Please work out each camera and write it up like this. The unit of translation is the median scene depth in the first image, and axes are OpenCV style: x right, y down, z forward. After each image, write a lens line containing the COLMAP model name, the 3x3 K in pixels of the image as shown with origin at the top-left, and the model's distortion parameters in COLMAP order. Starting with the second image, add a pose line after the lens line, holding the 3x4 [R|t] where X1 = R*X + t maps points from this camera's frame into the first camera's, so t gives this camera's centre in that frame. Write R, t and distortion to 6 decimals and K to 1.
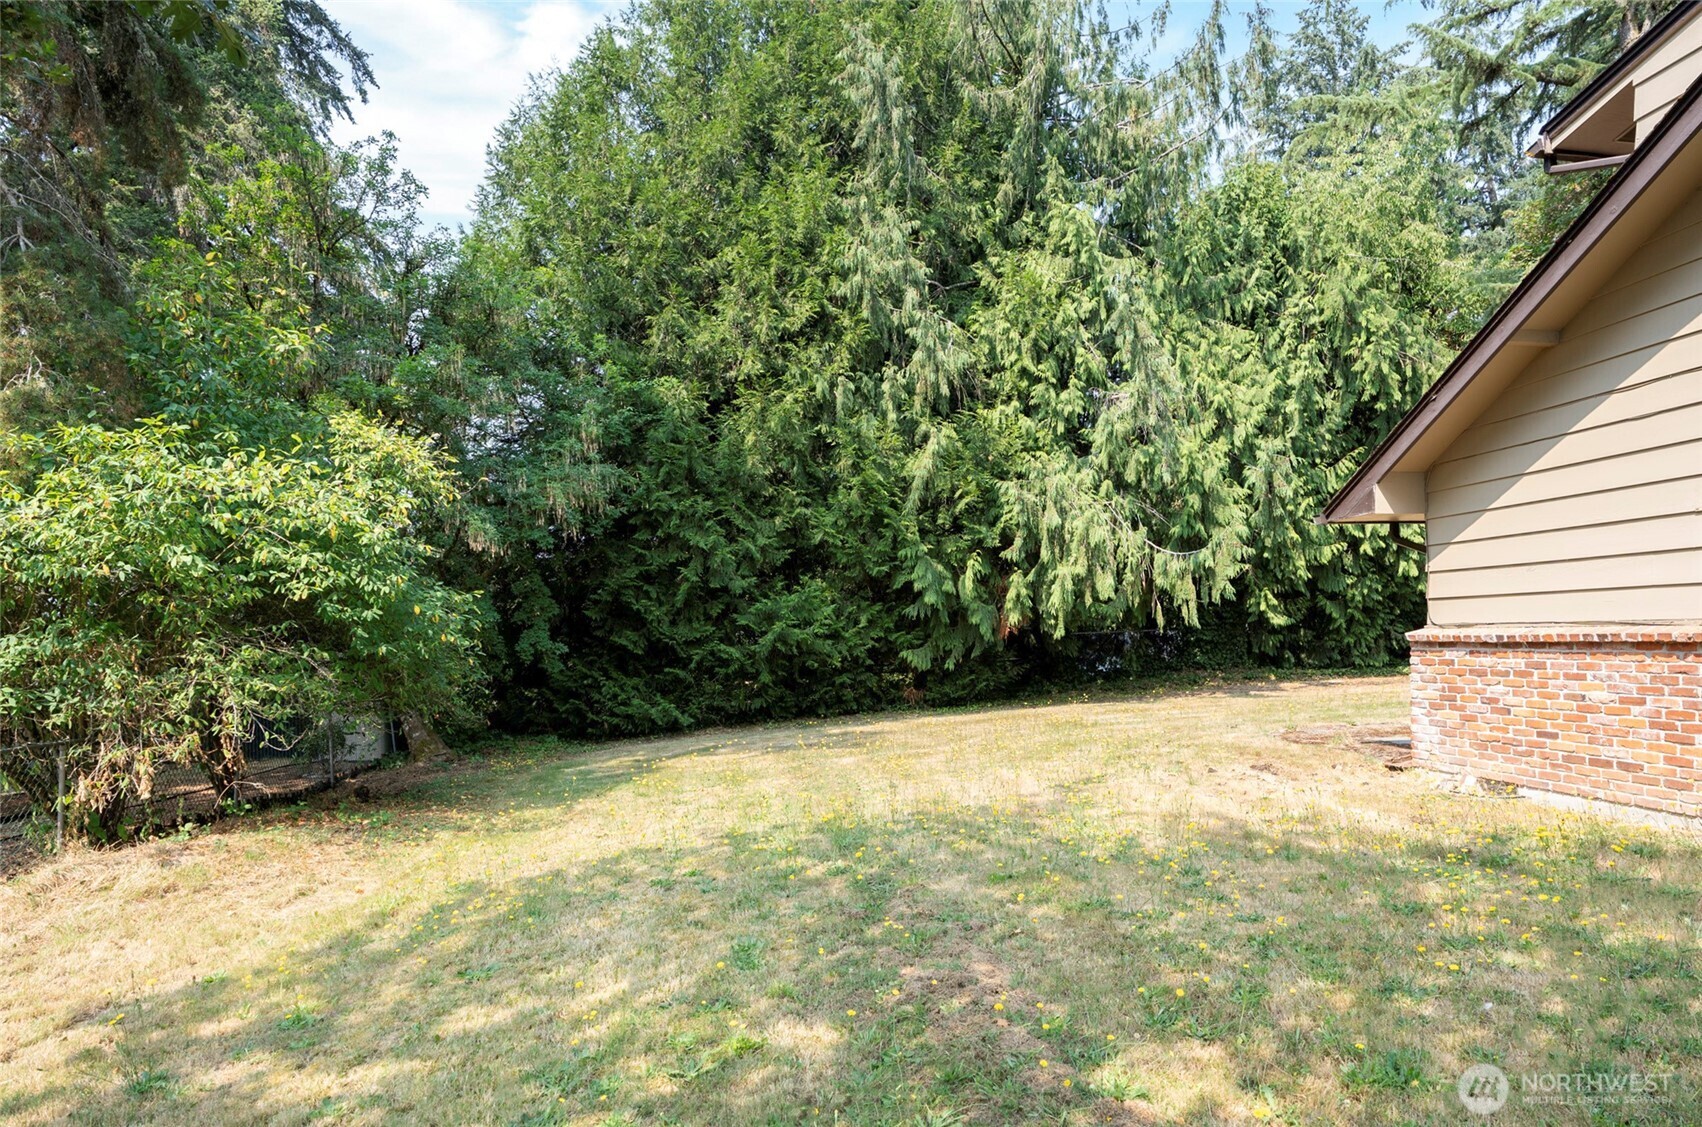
lens RADIAL K [[769.0, 0, 888.7], [0, 769.0, 574.1], [0, 0, 1]] dist [-0.063952, 0.023194]
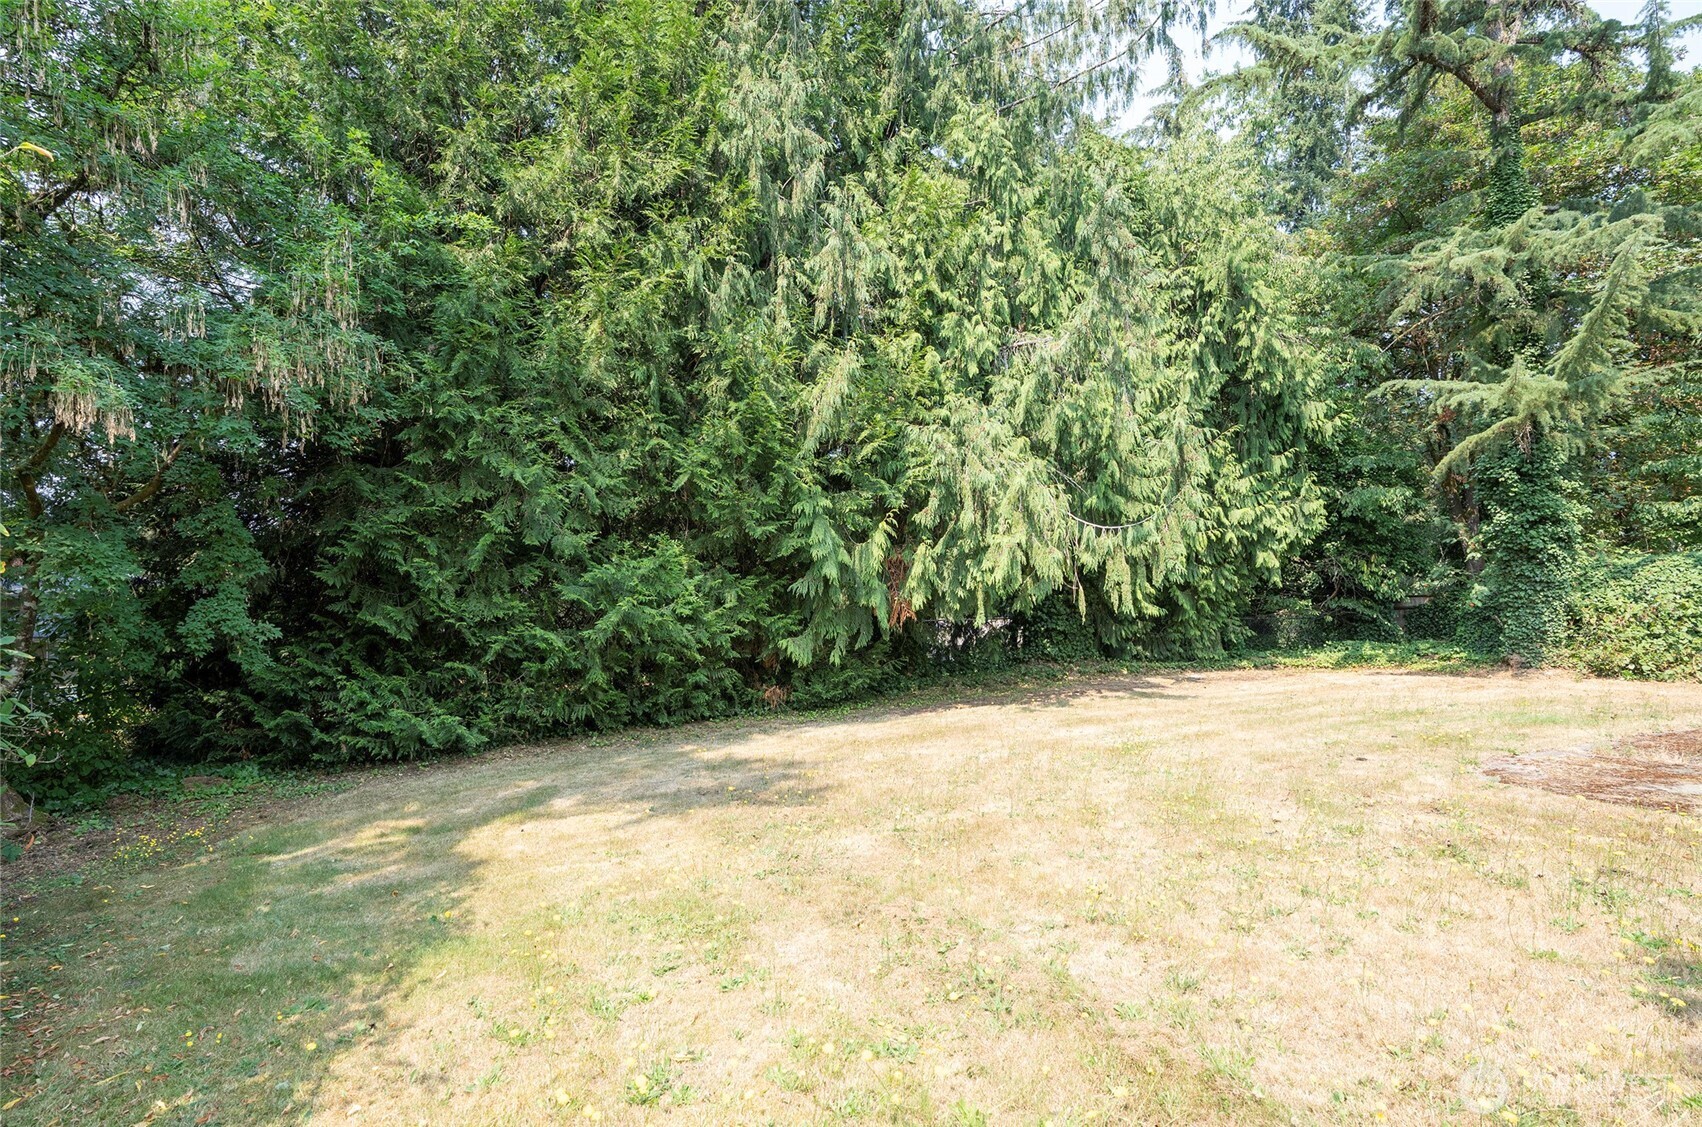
lens RADIAL K [[800.1, 0, 858.1], [0, 800.1, 557.4], [0, 0, 1]] dist [-0.054486, 0.027244]
pose [[0.972318, 0.034305, 0.231130, -0.097428], [-0.034333, 0.999403, -0.003901, 0.020255], [-0.231126, -0.004142, 0.972915, 0.228352]]
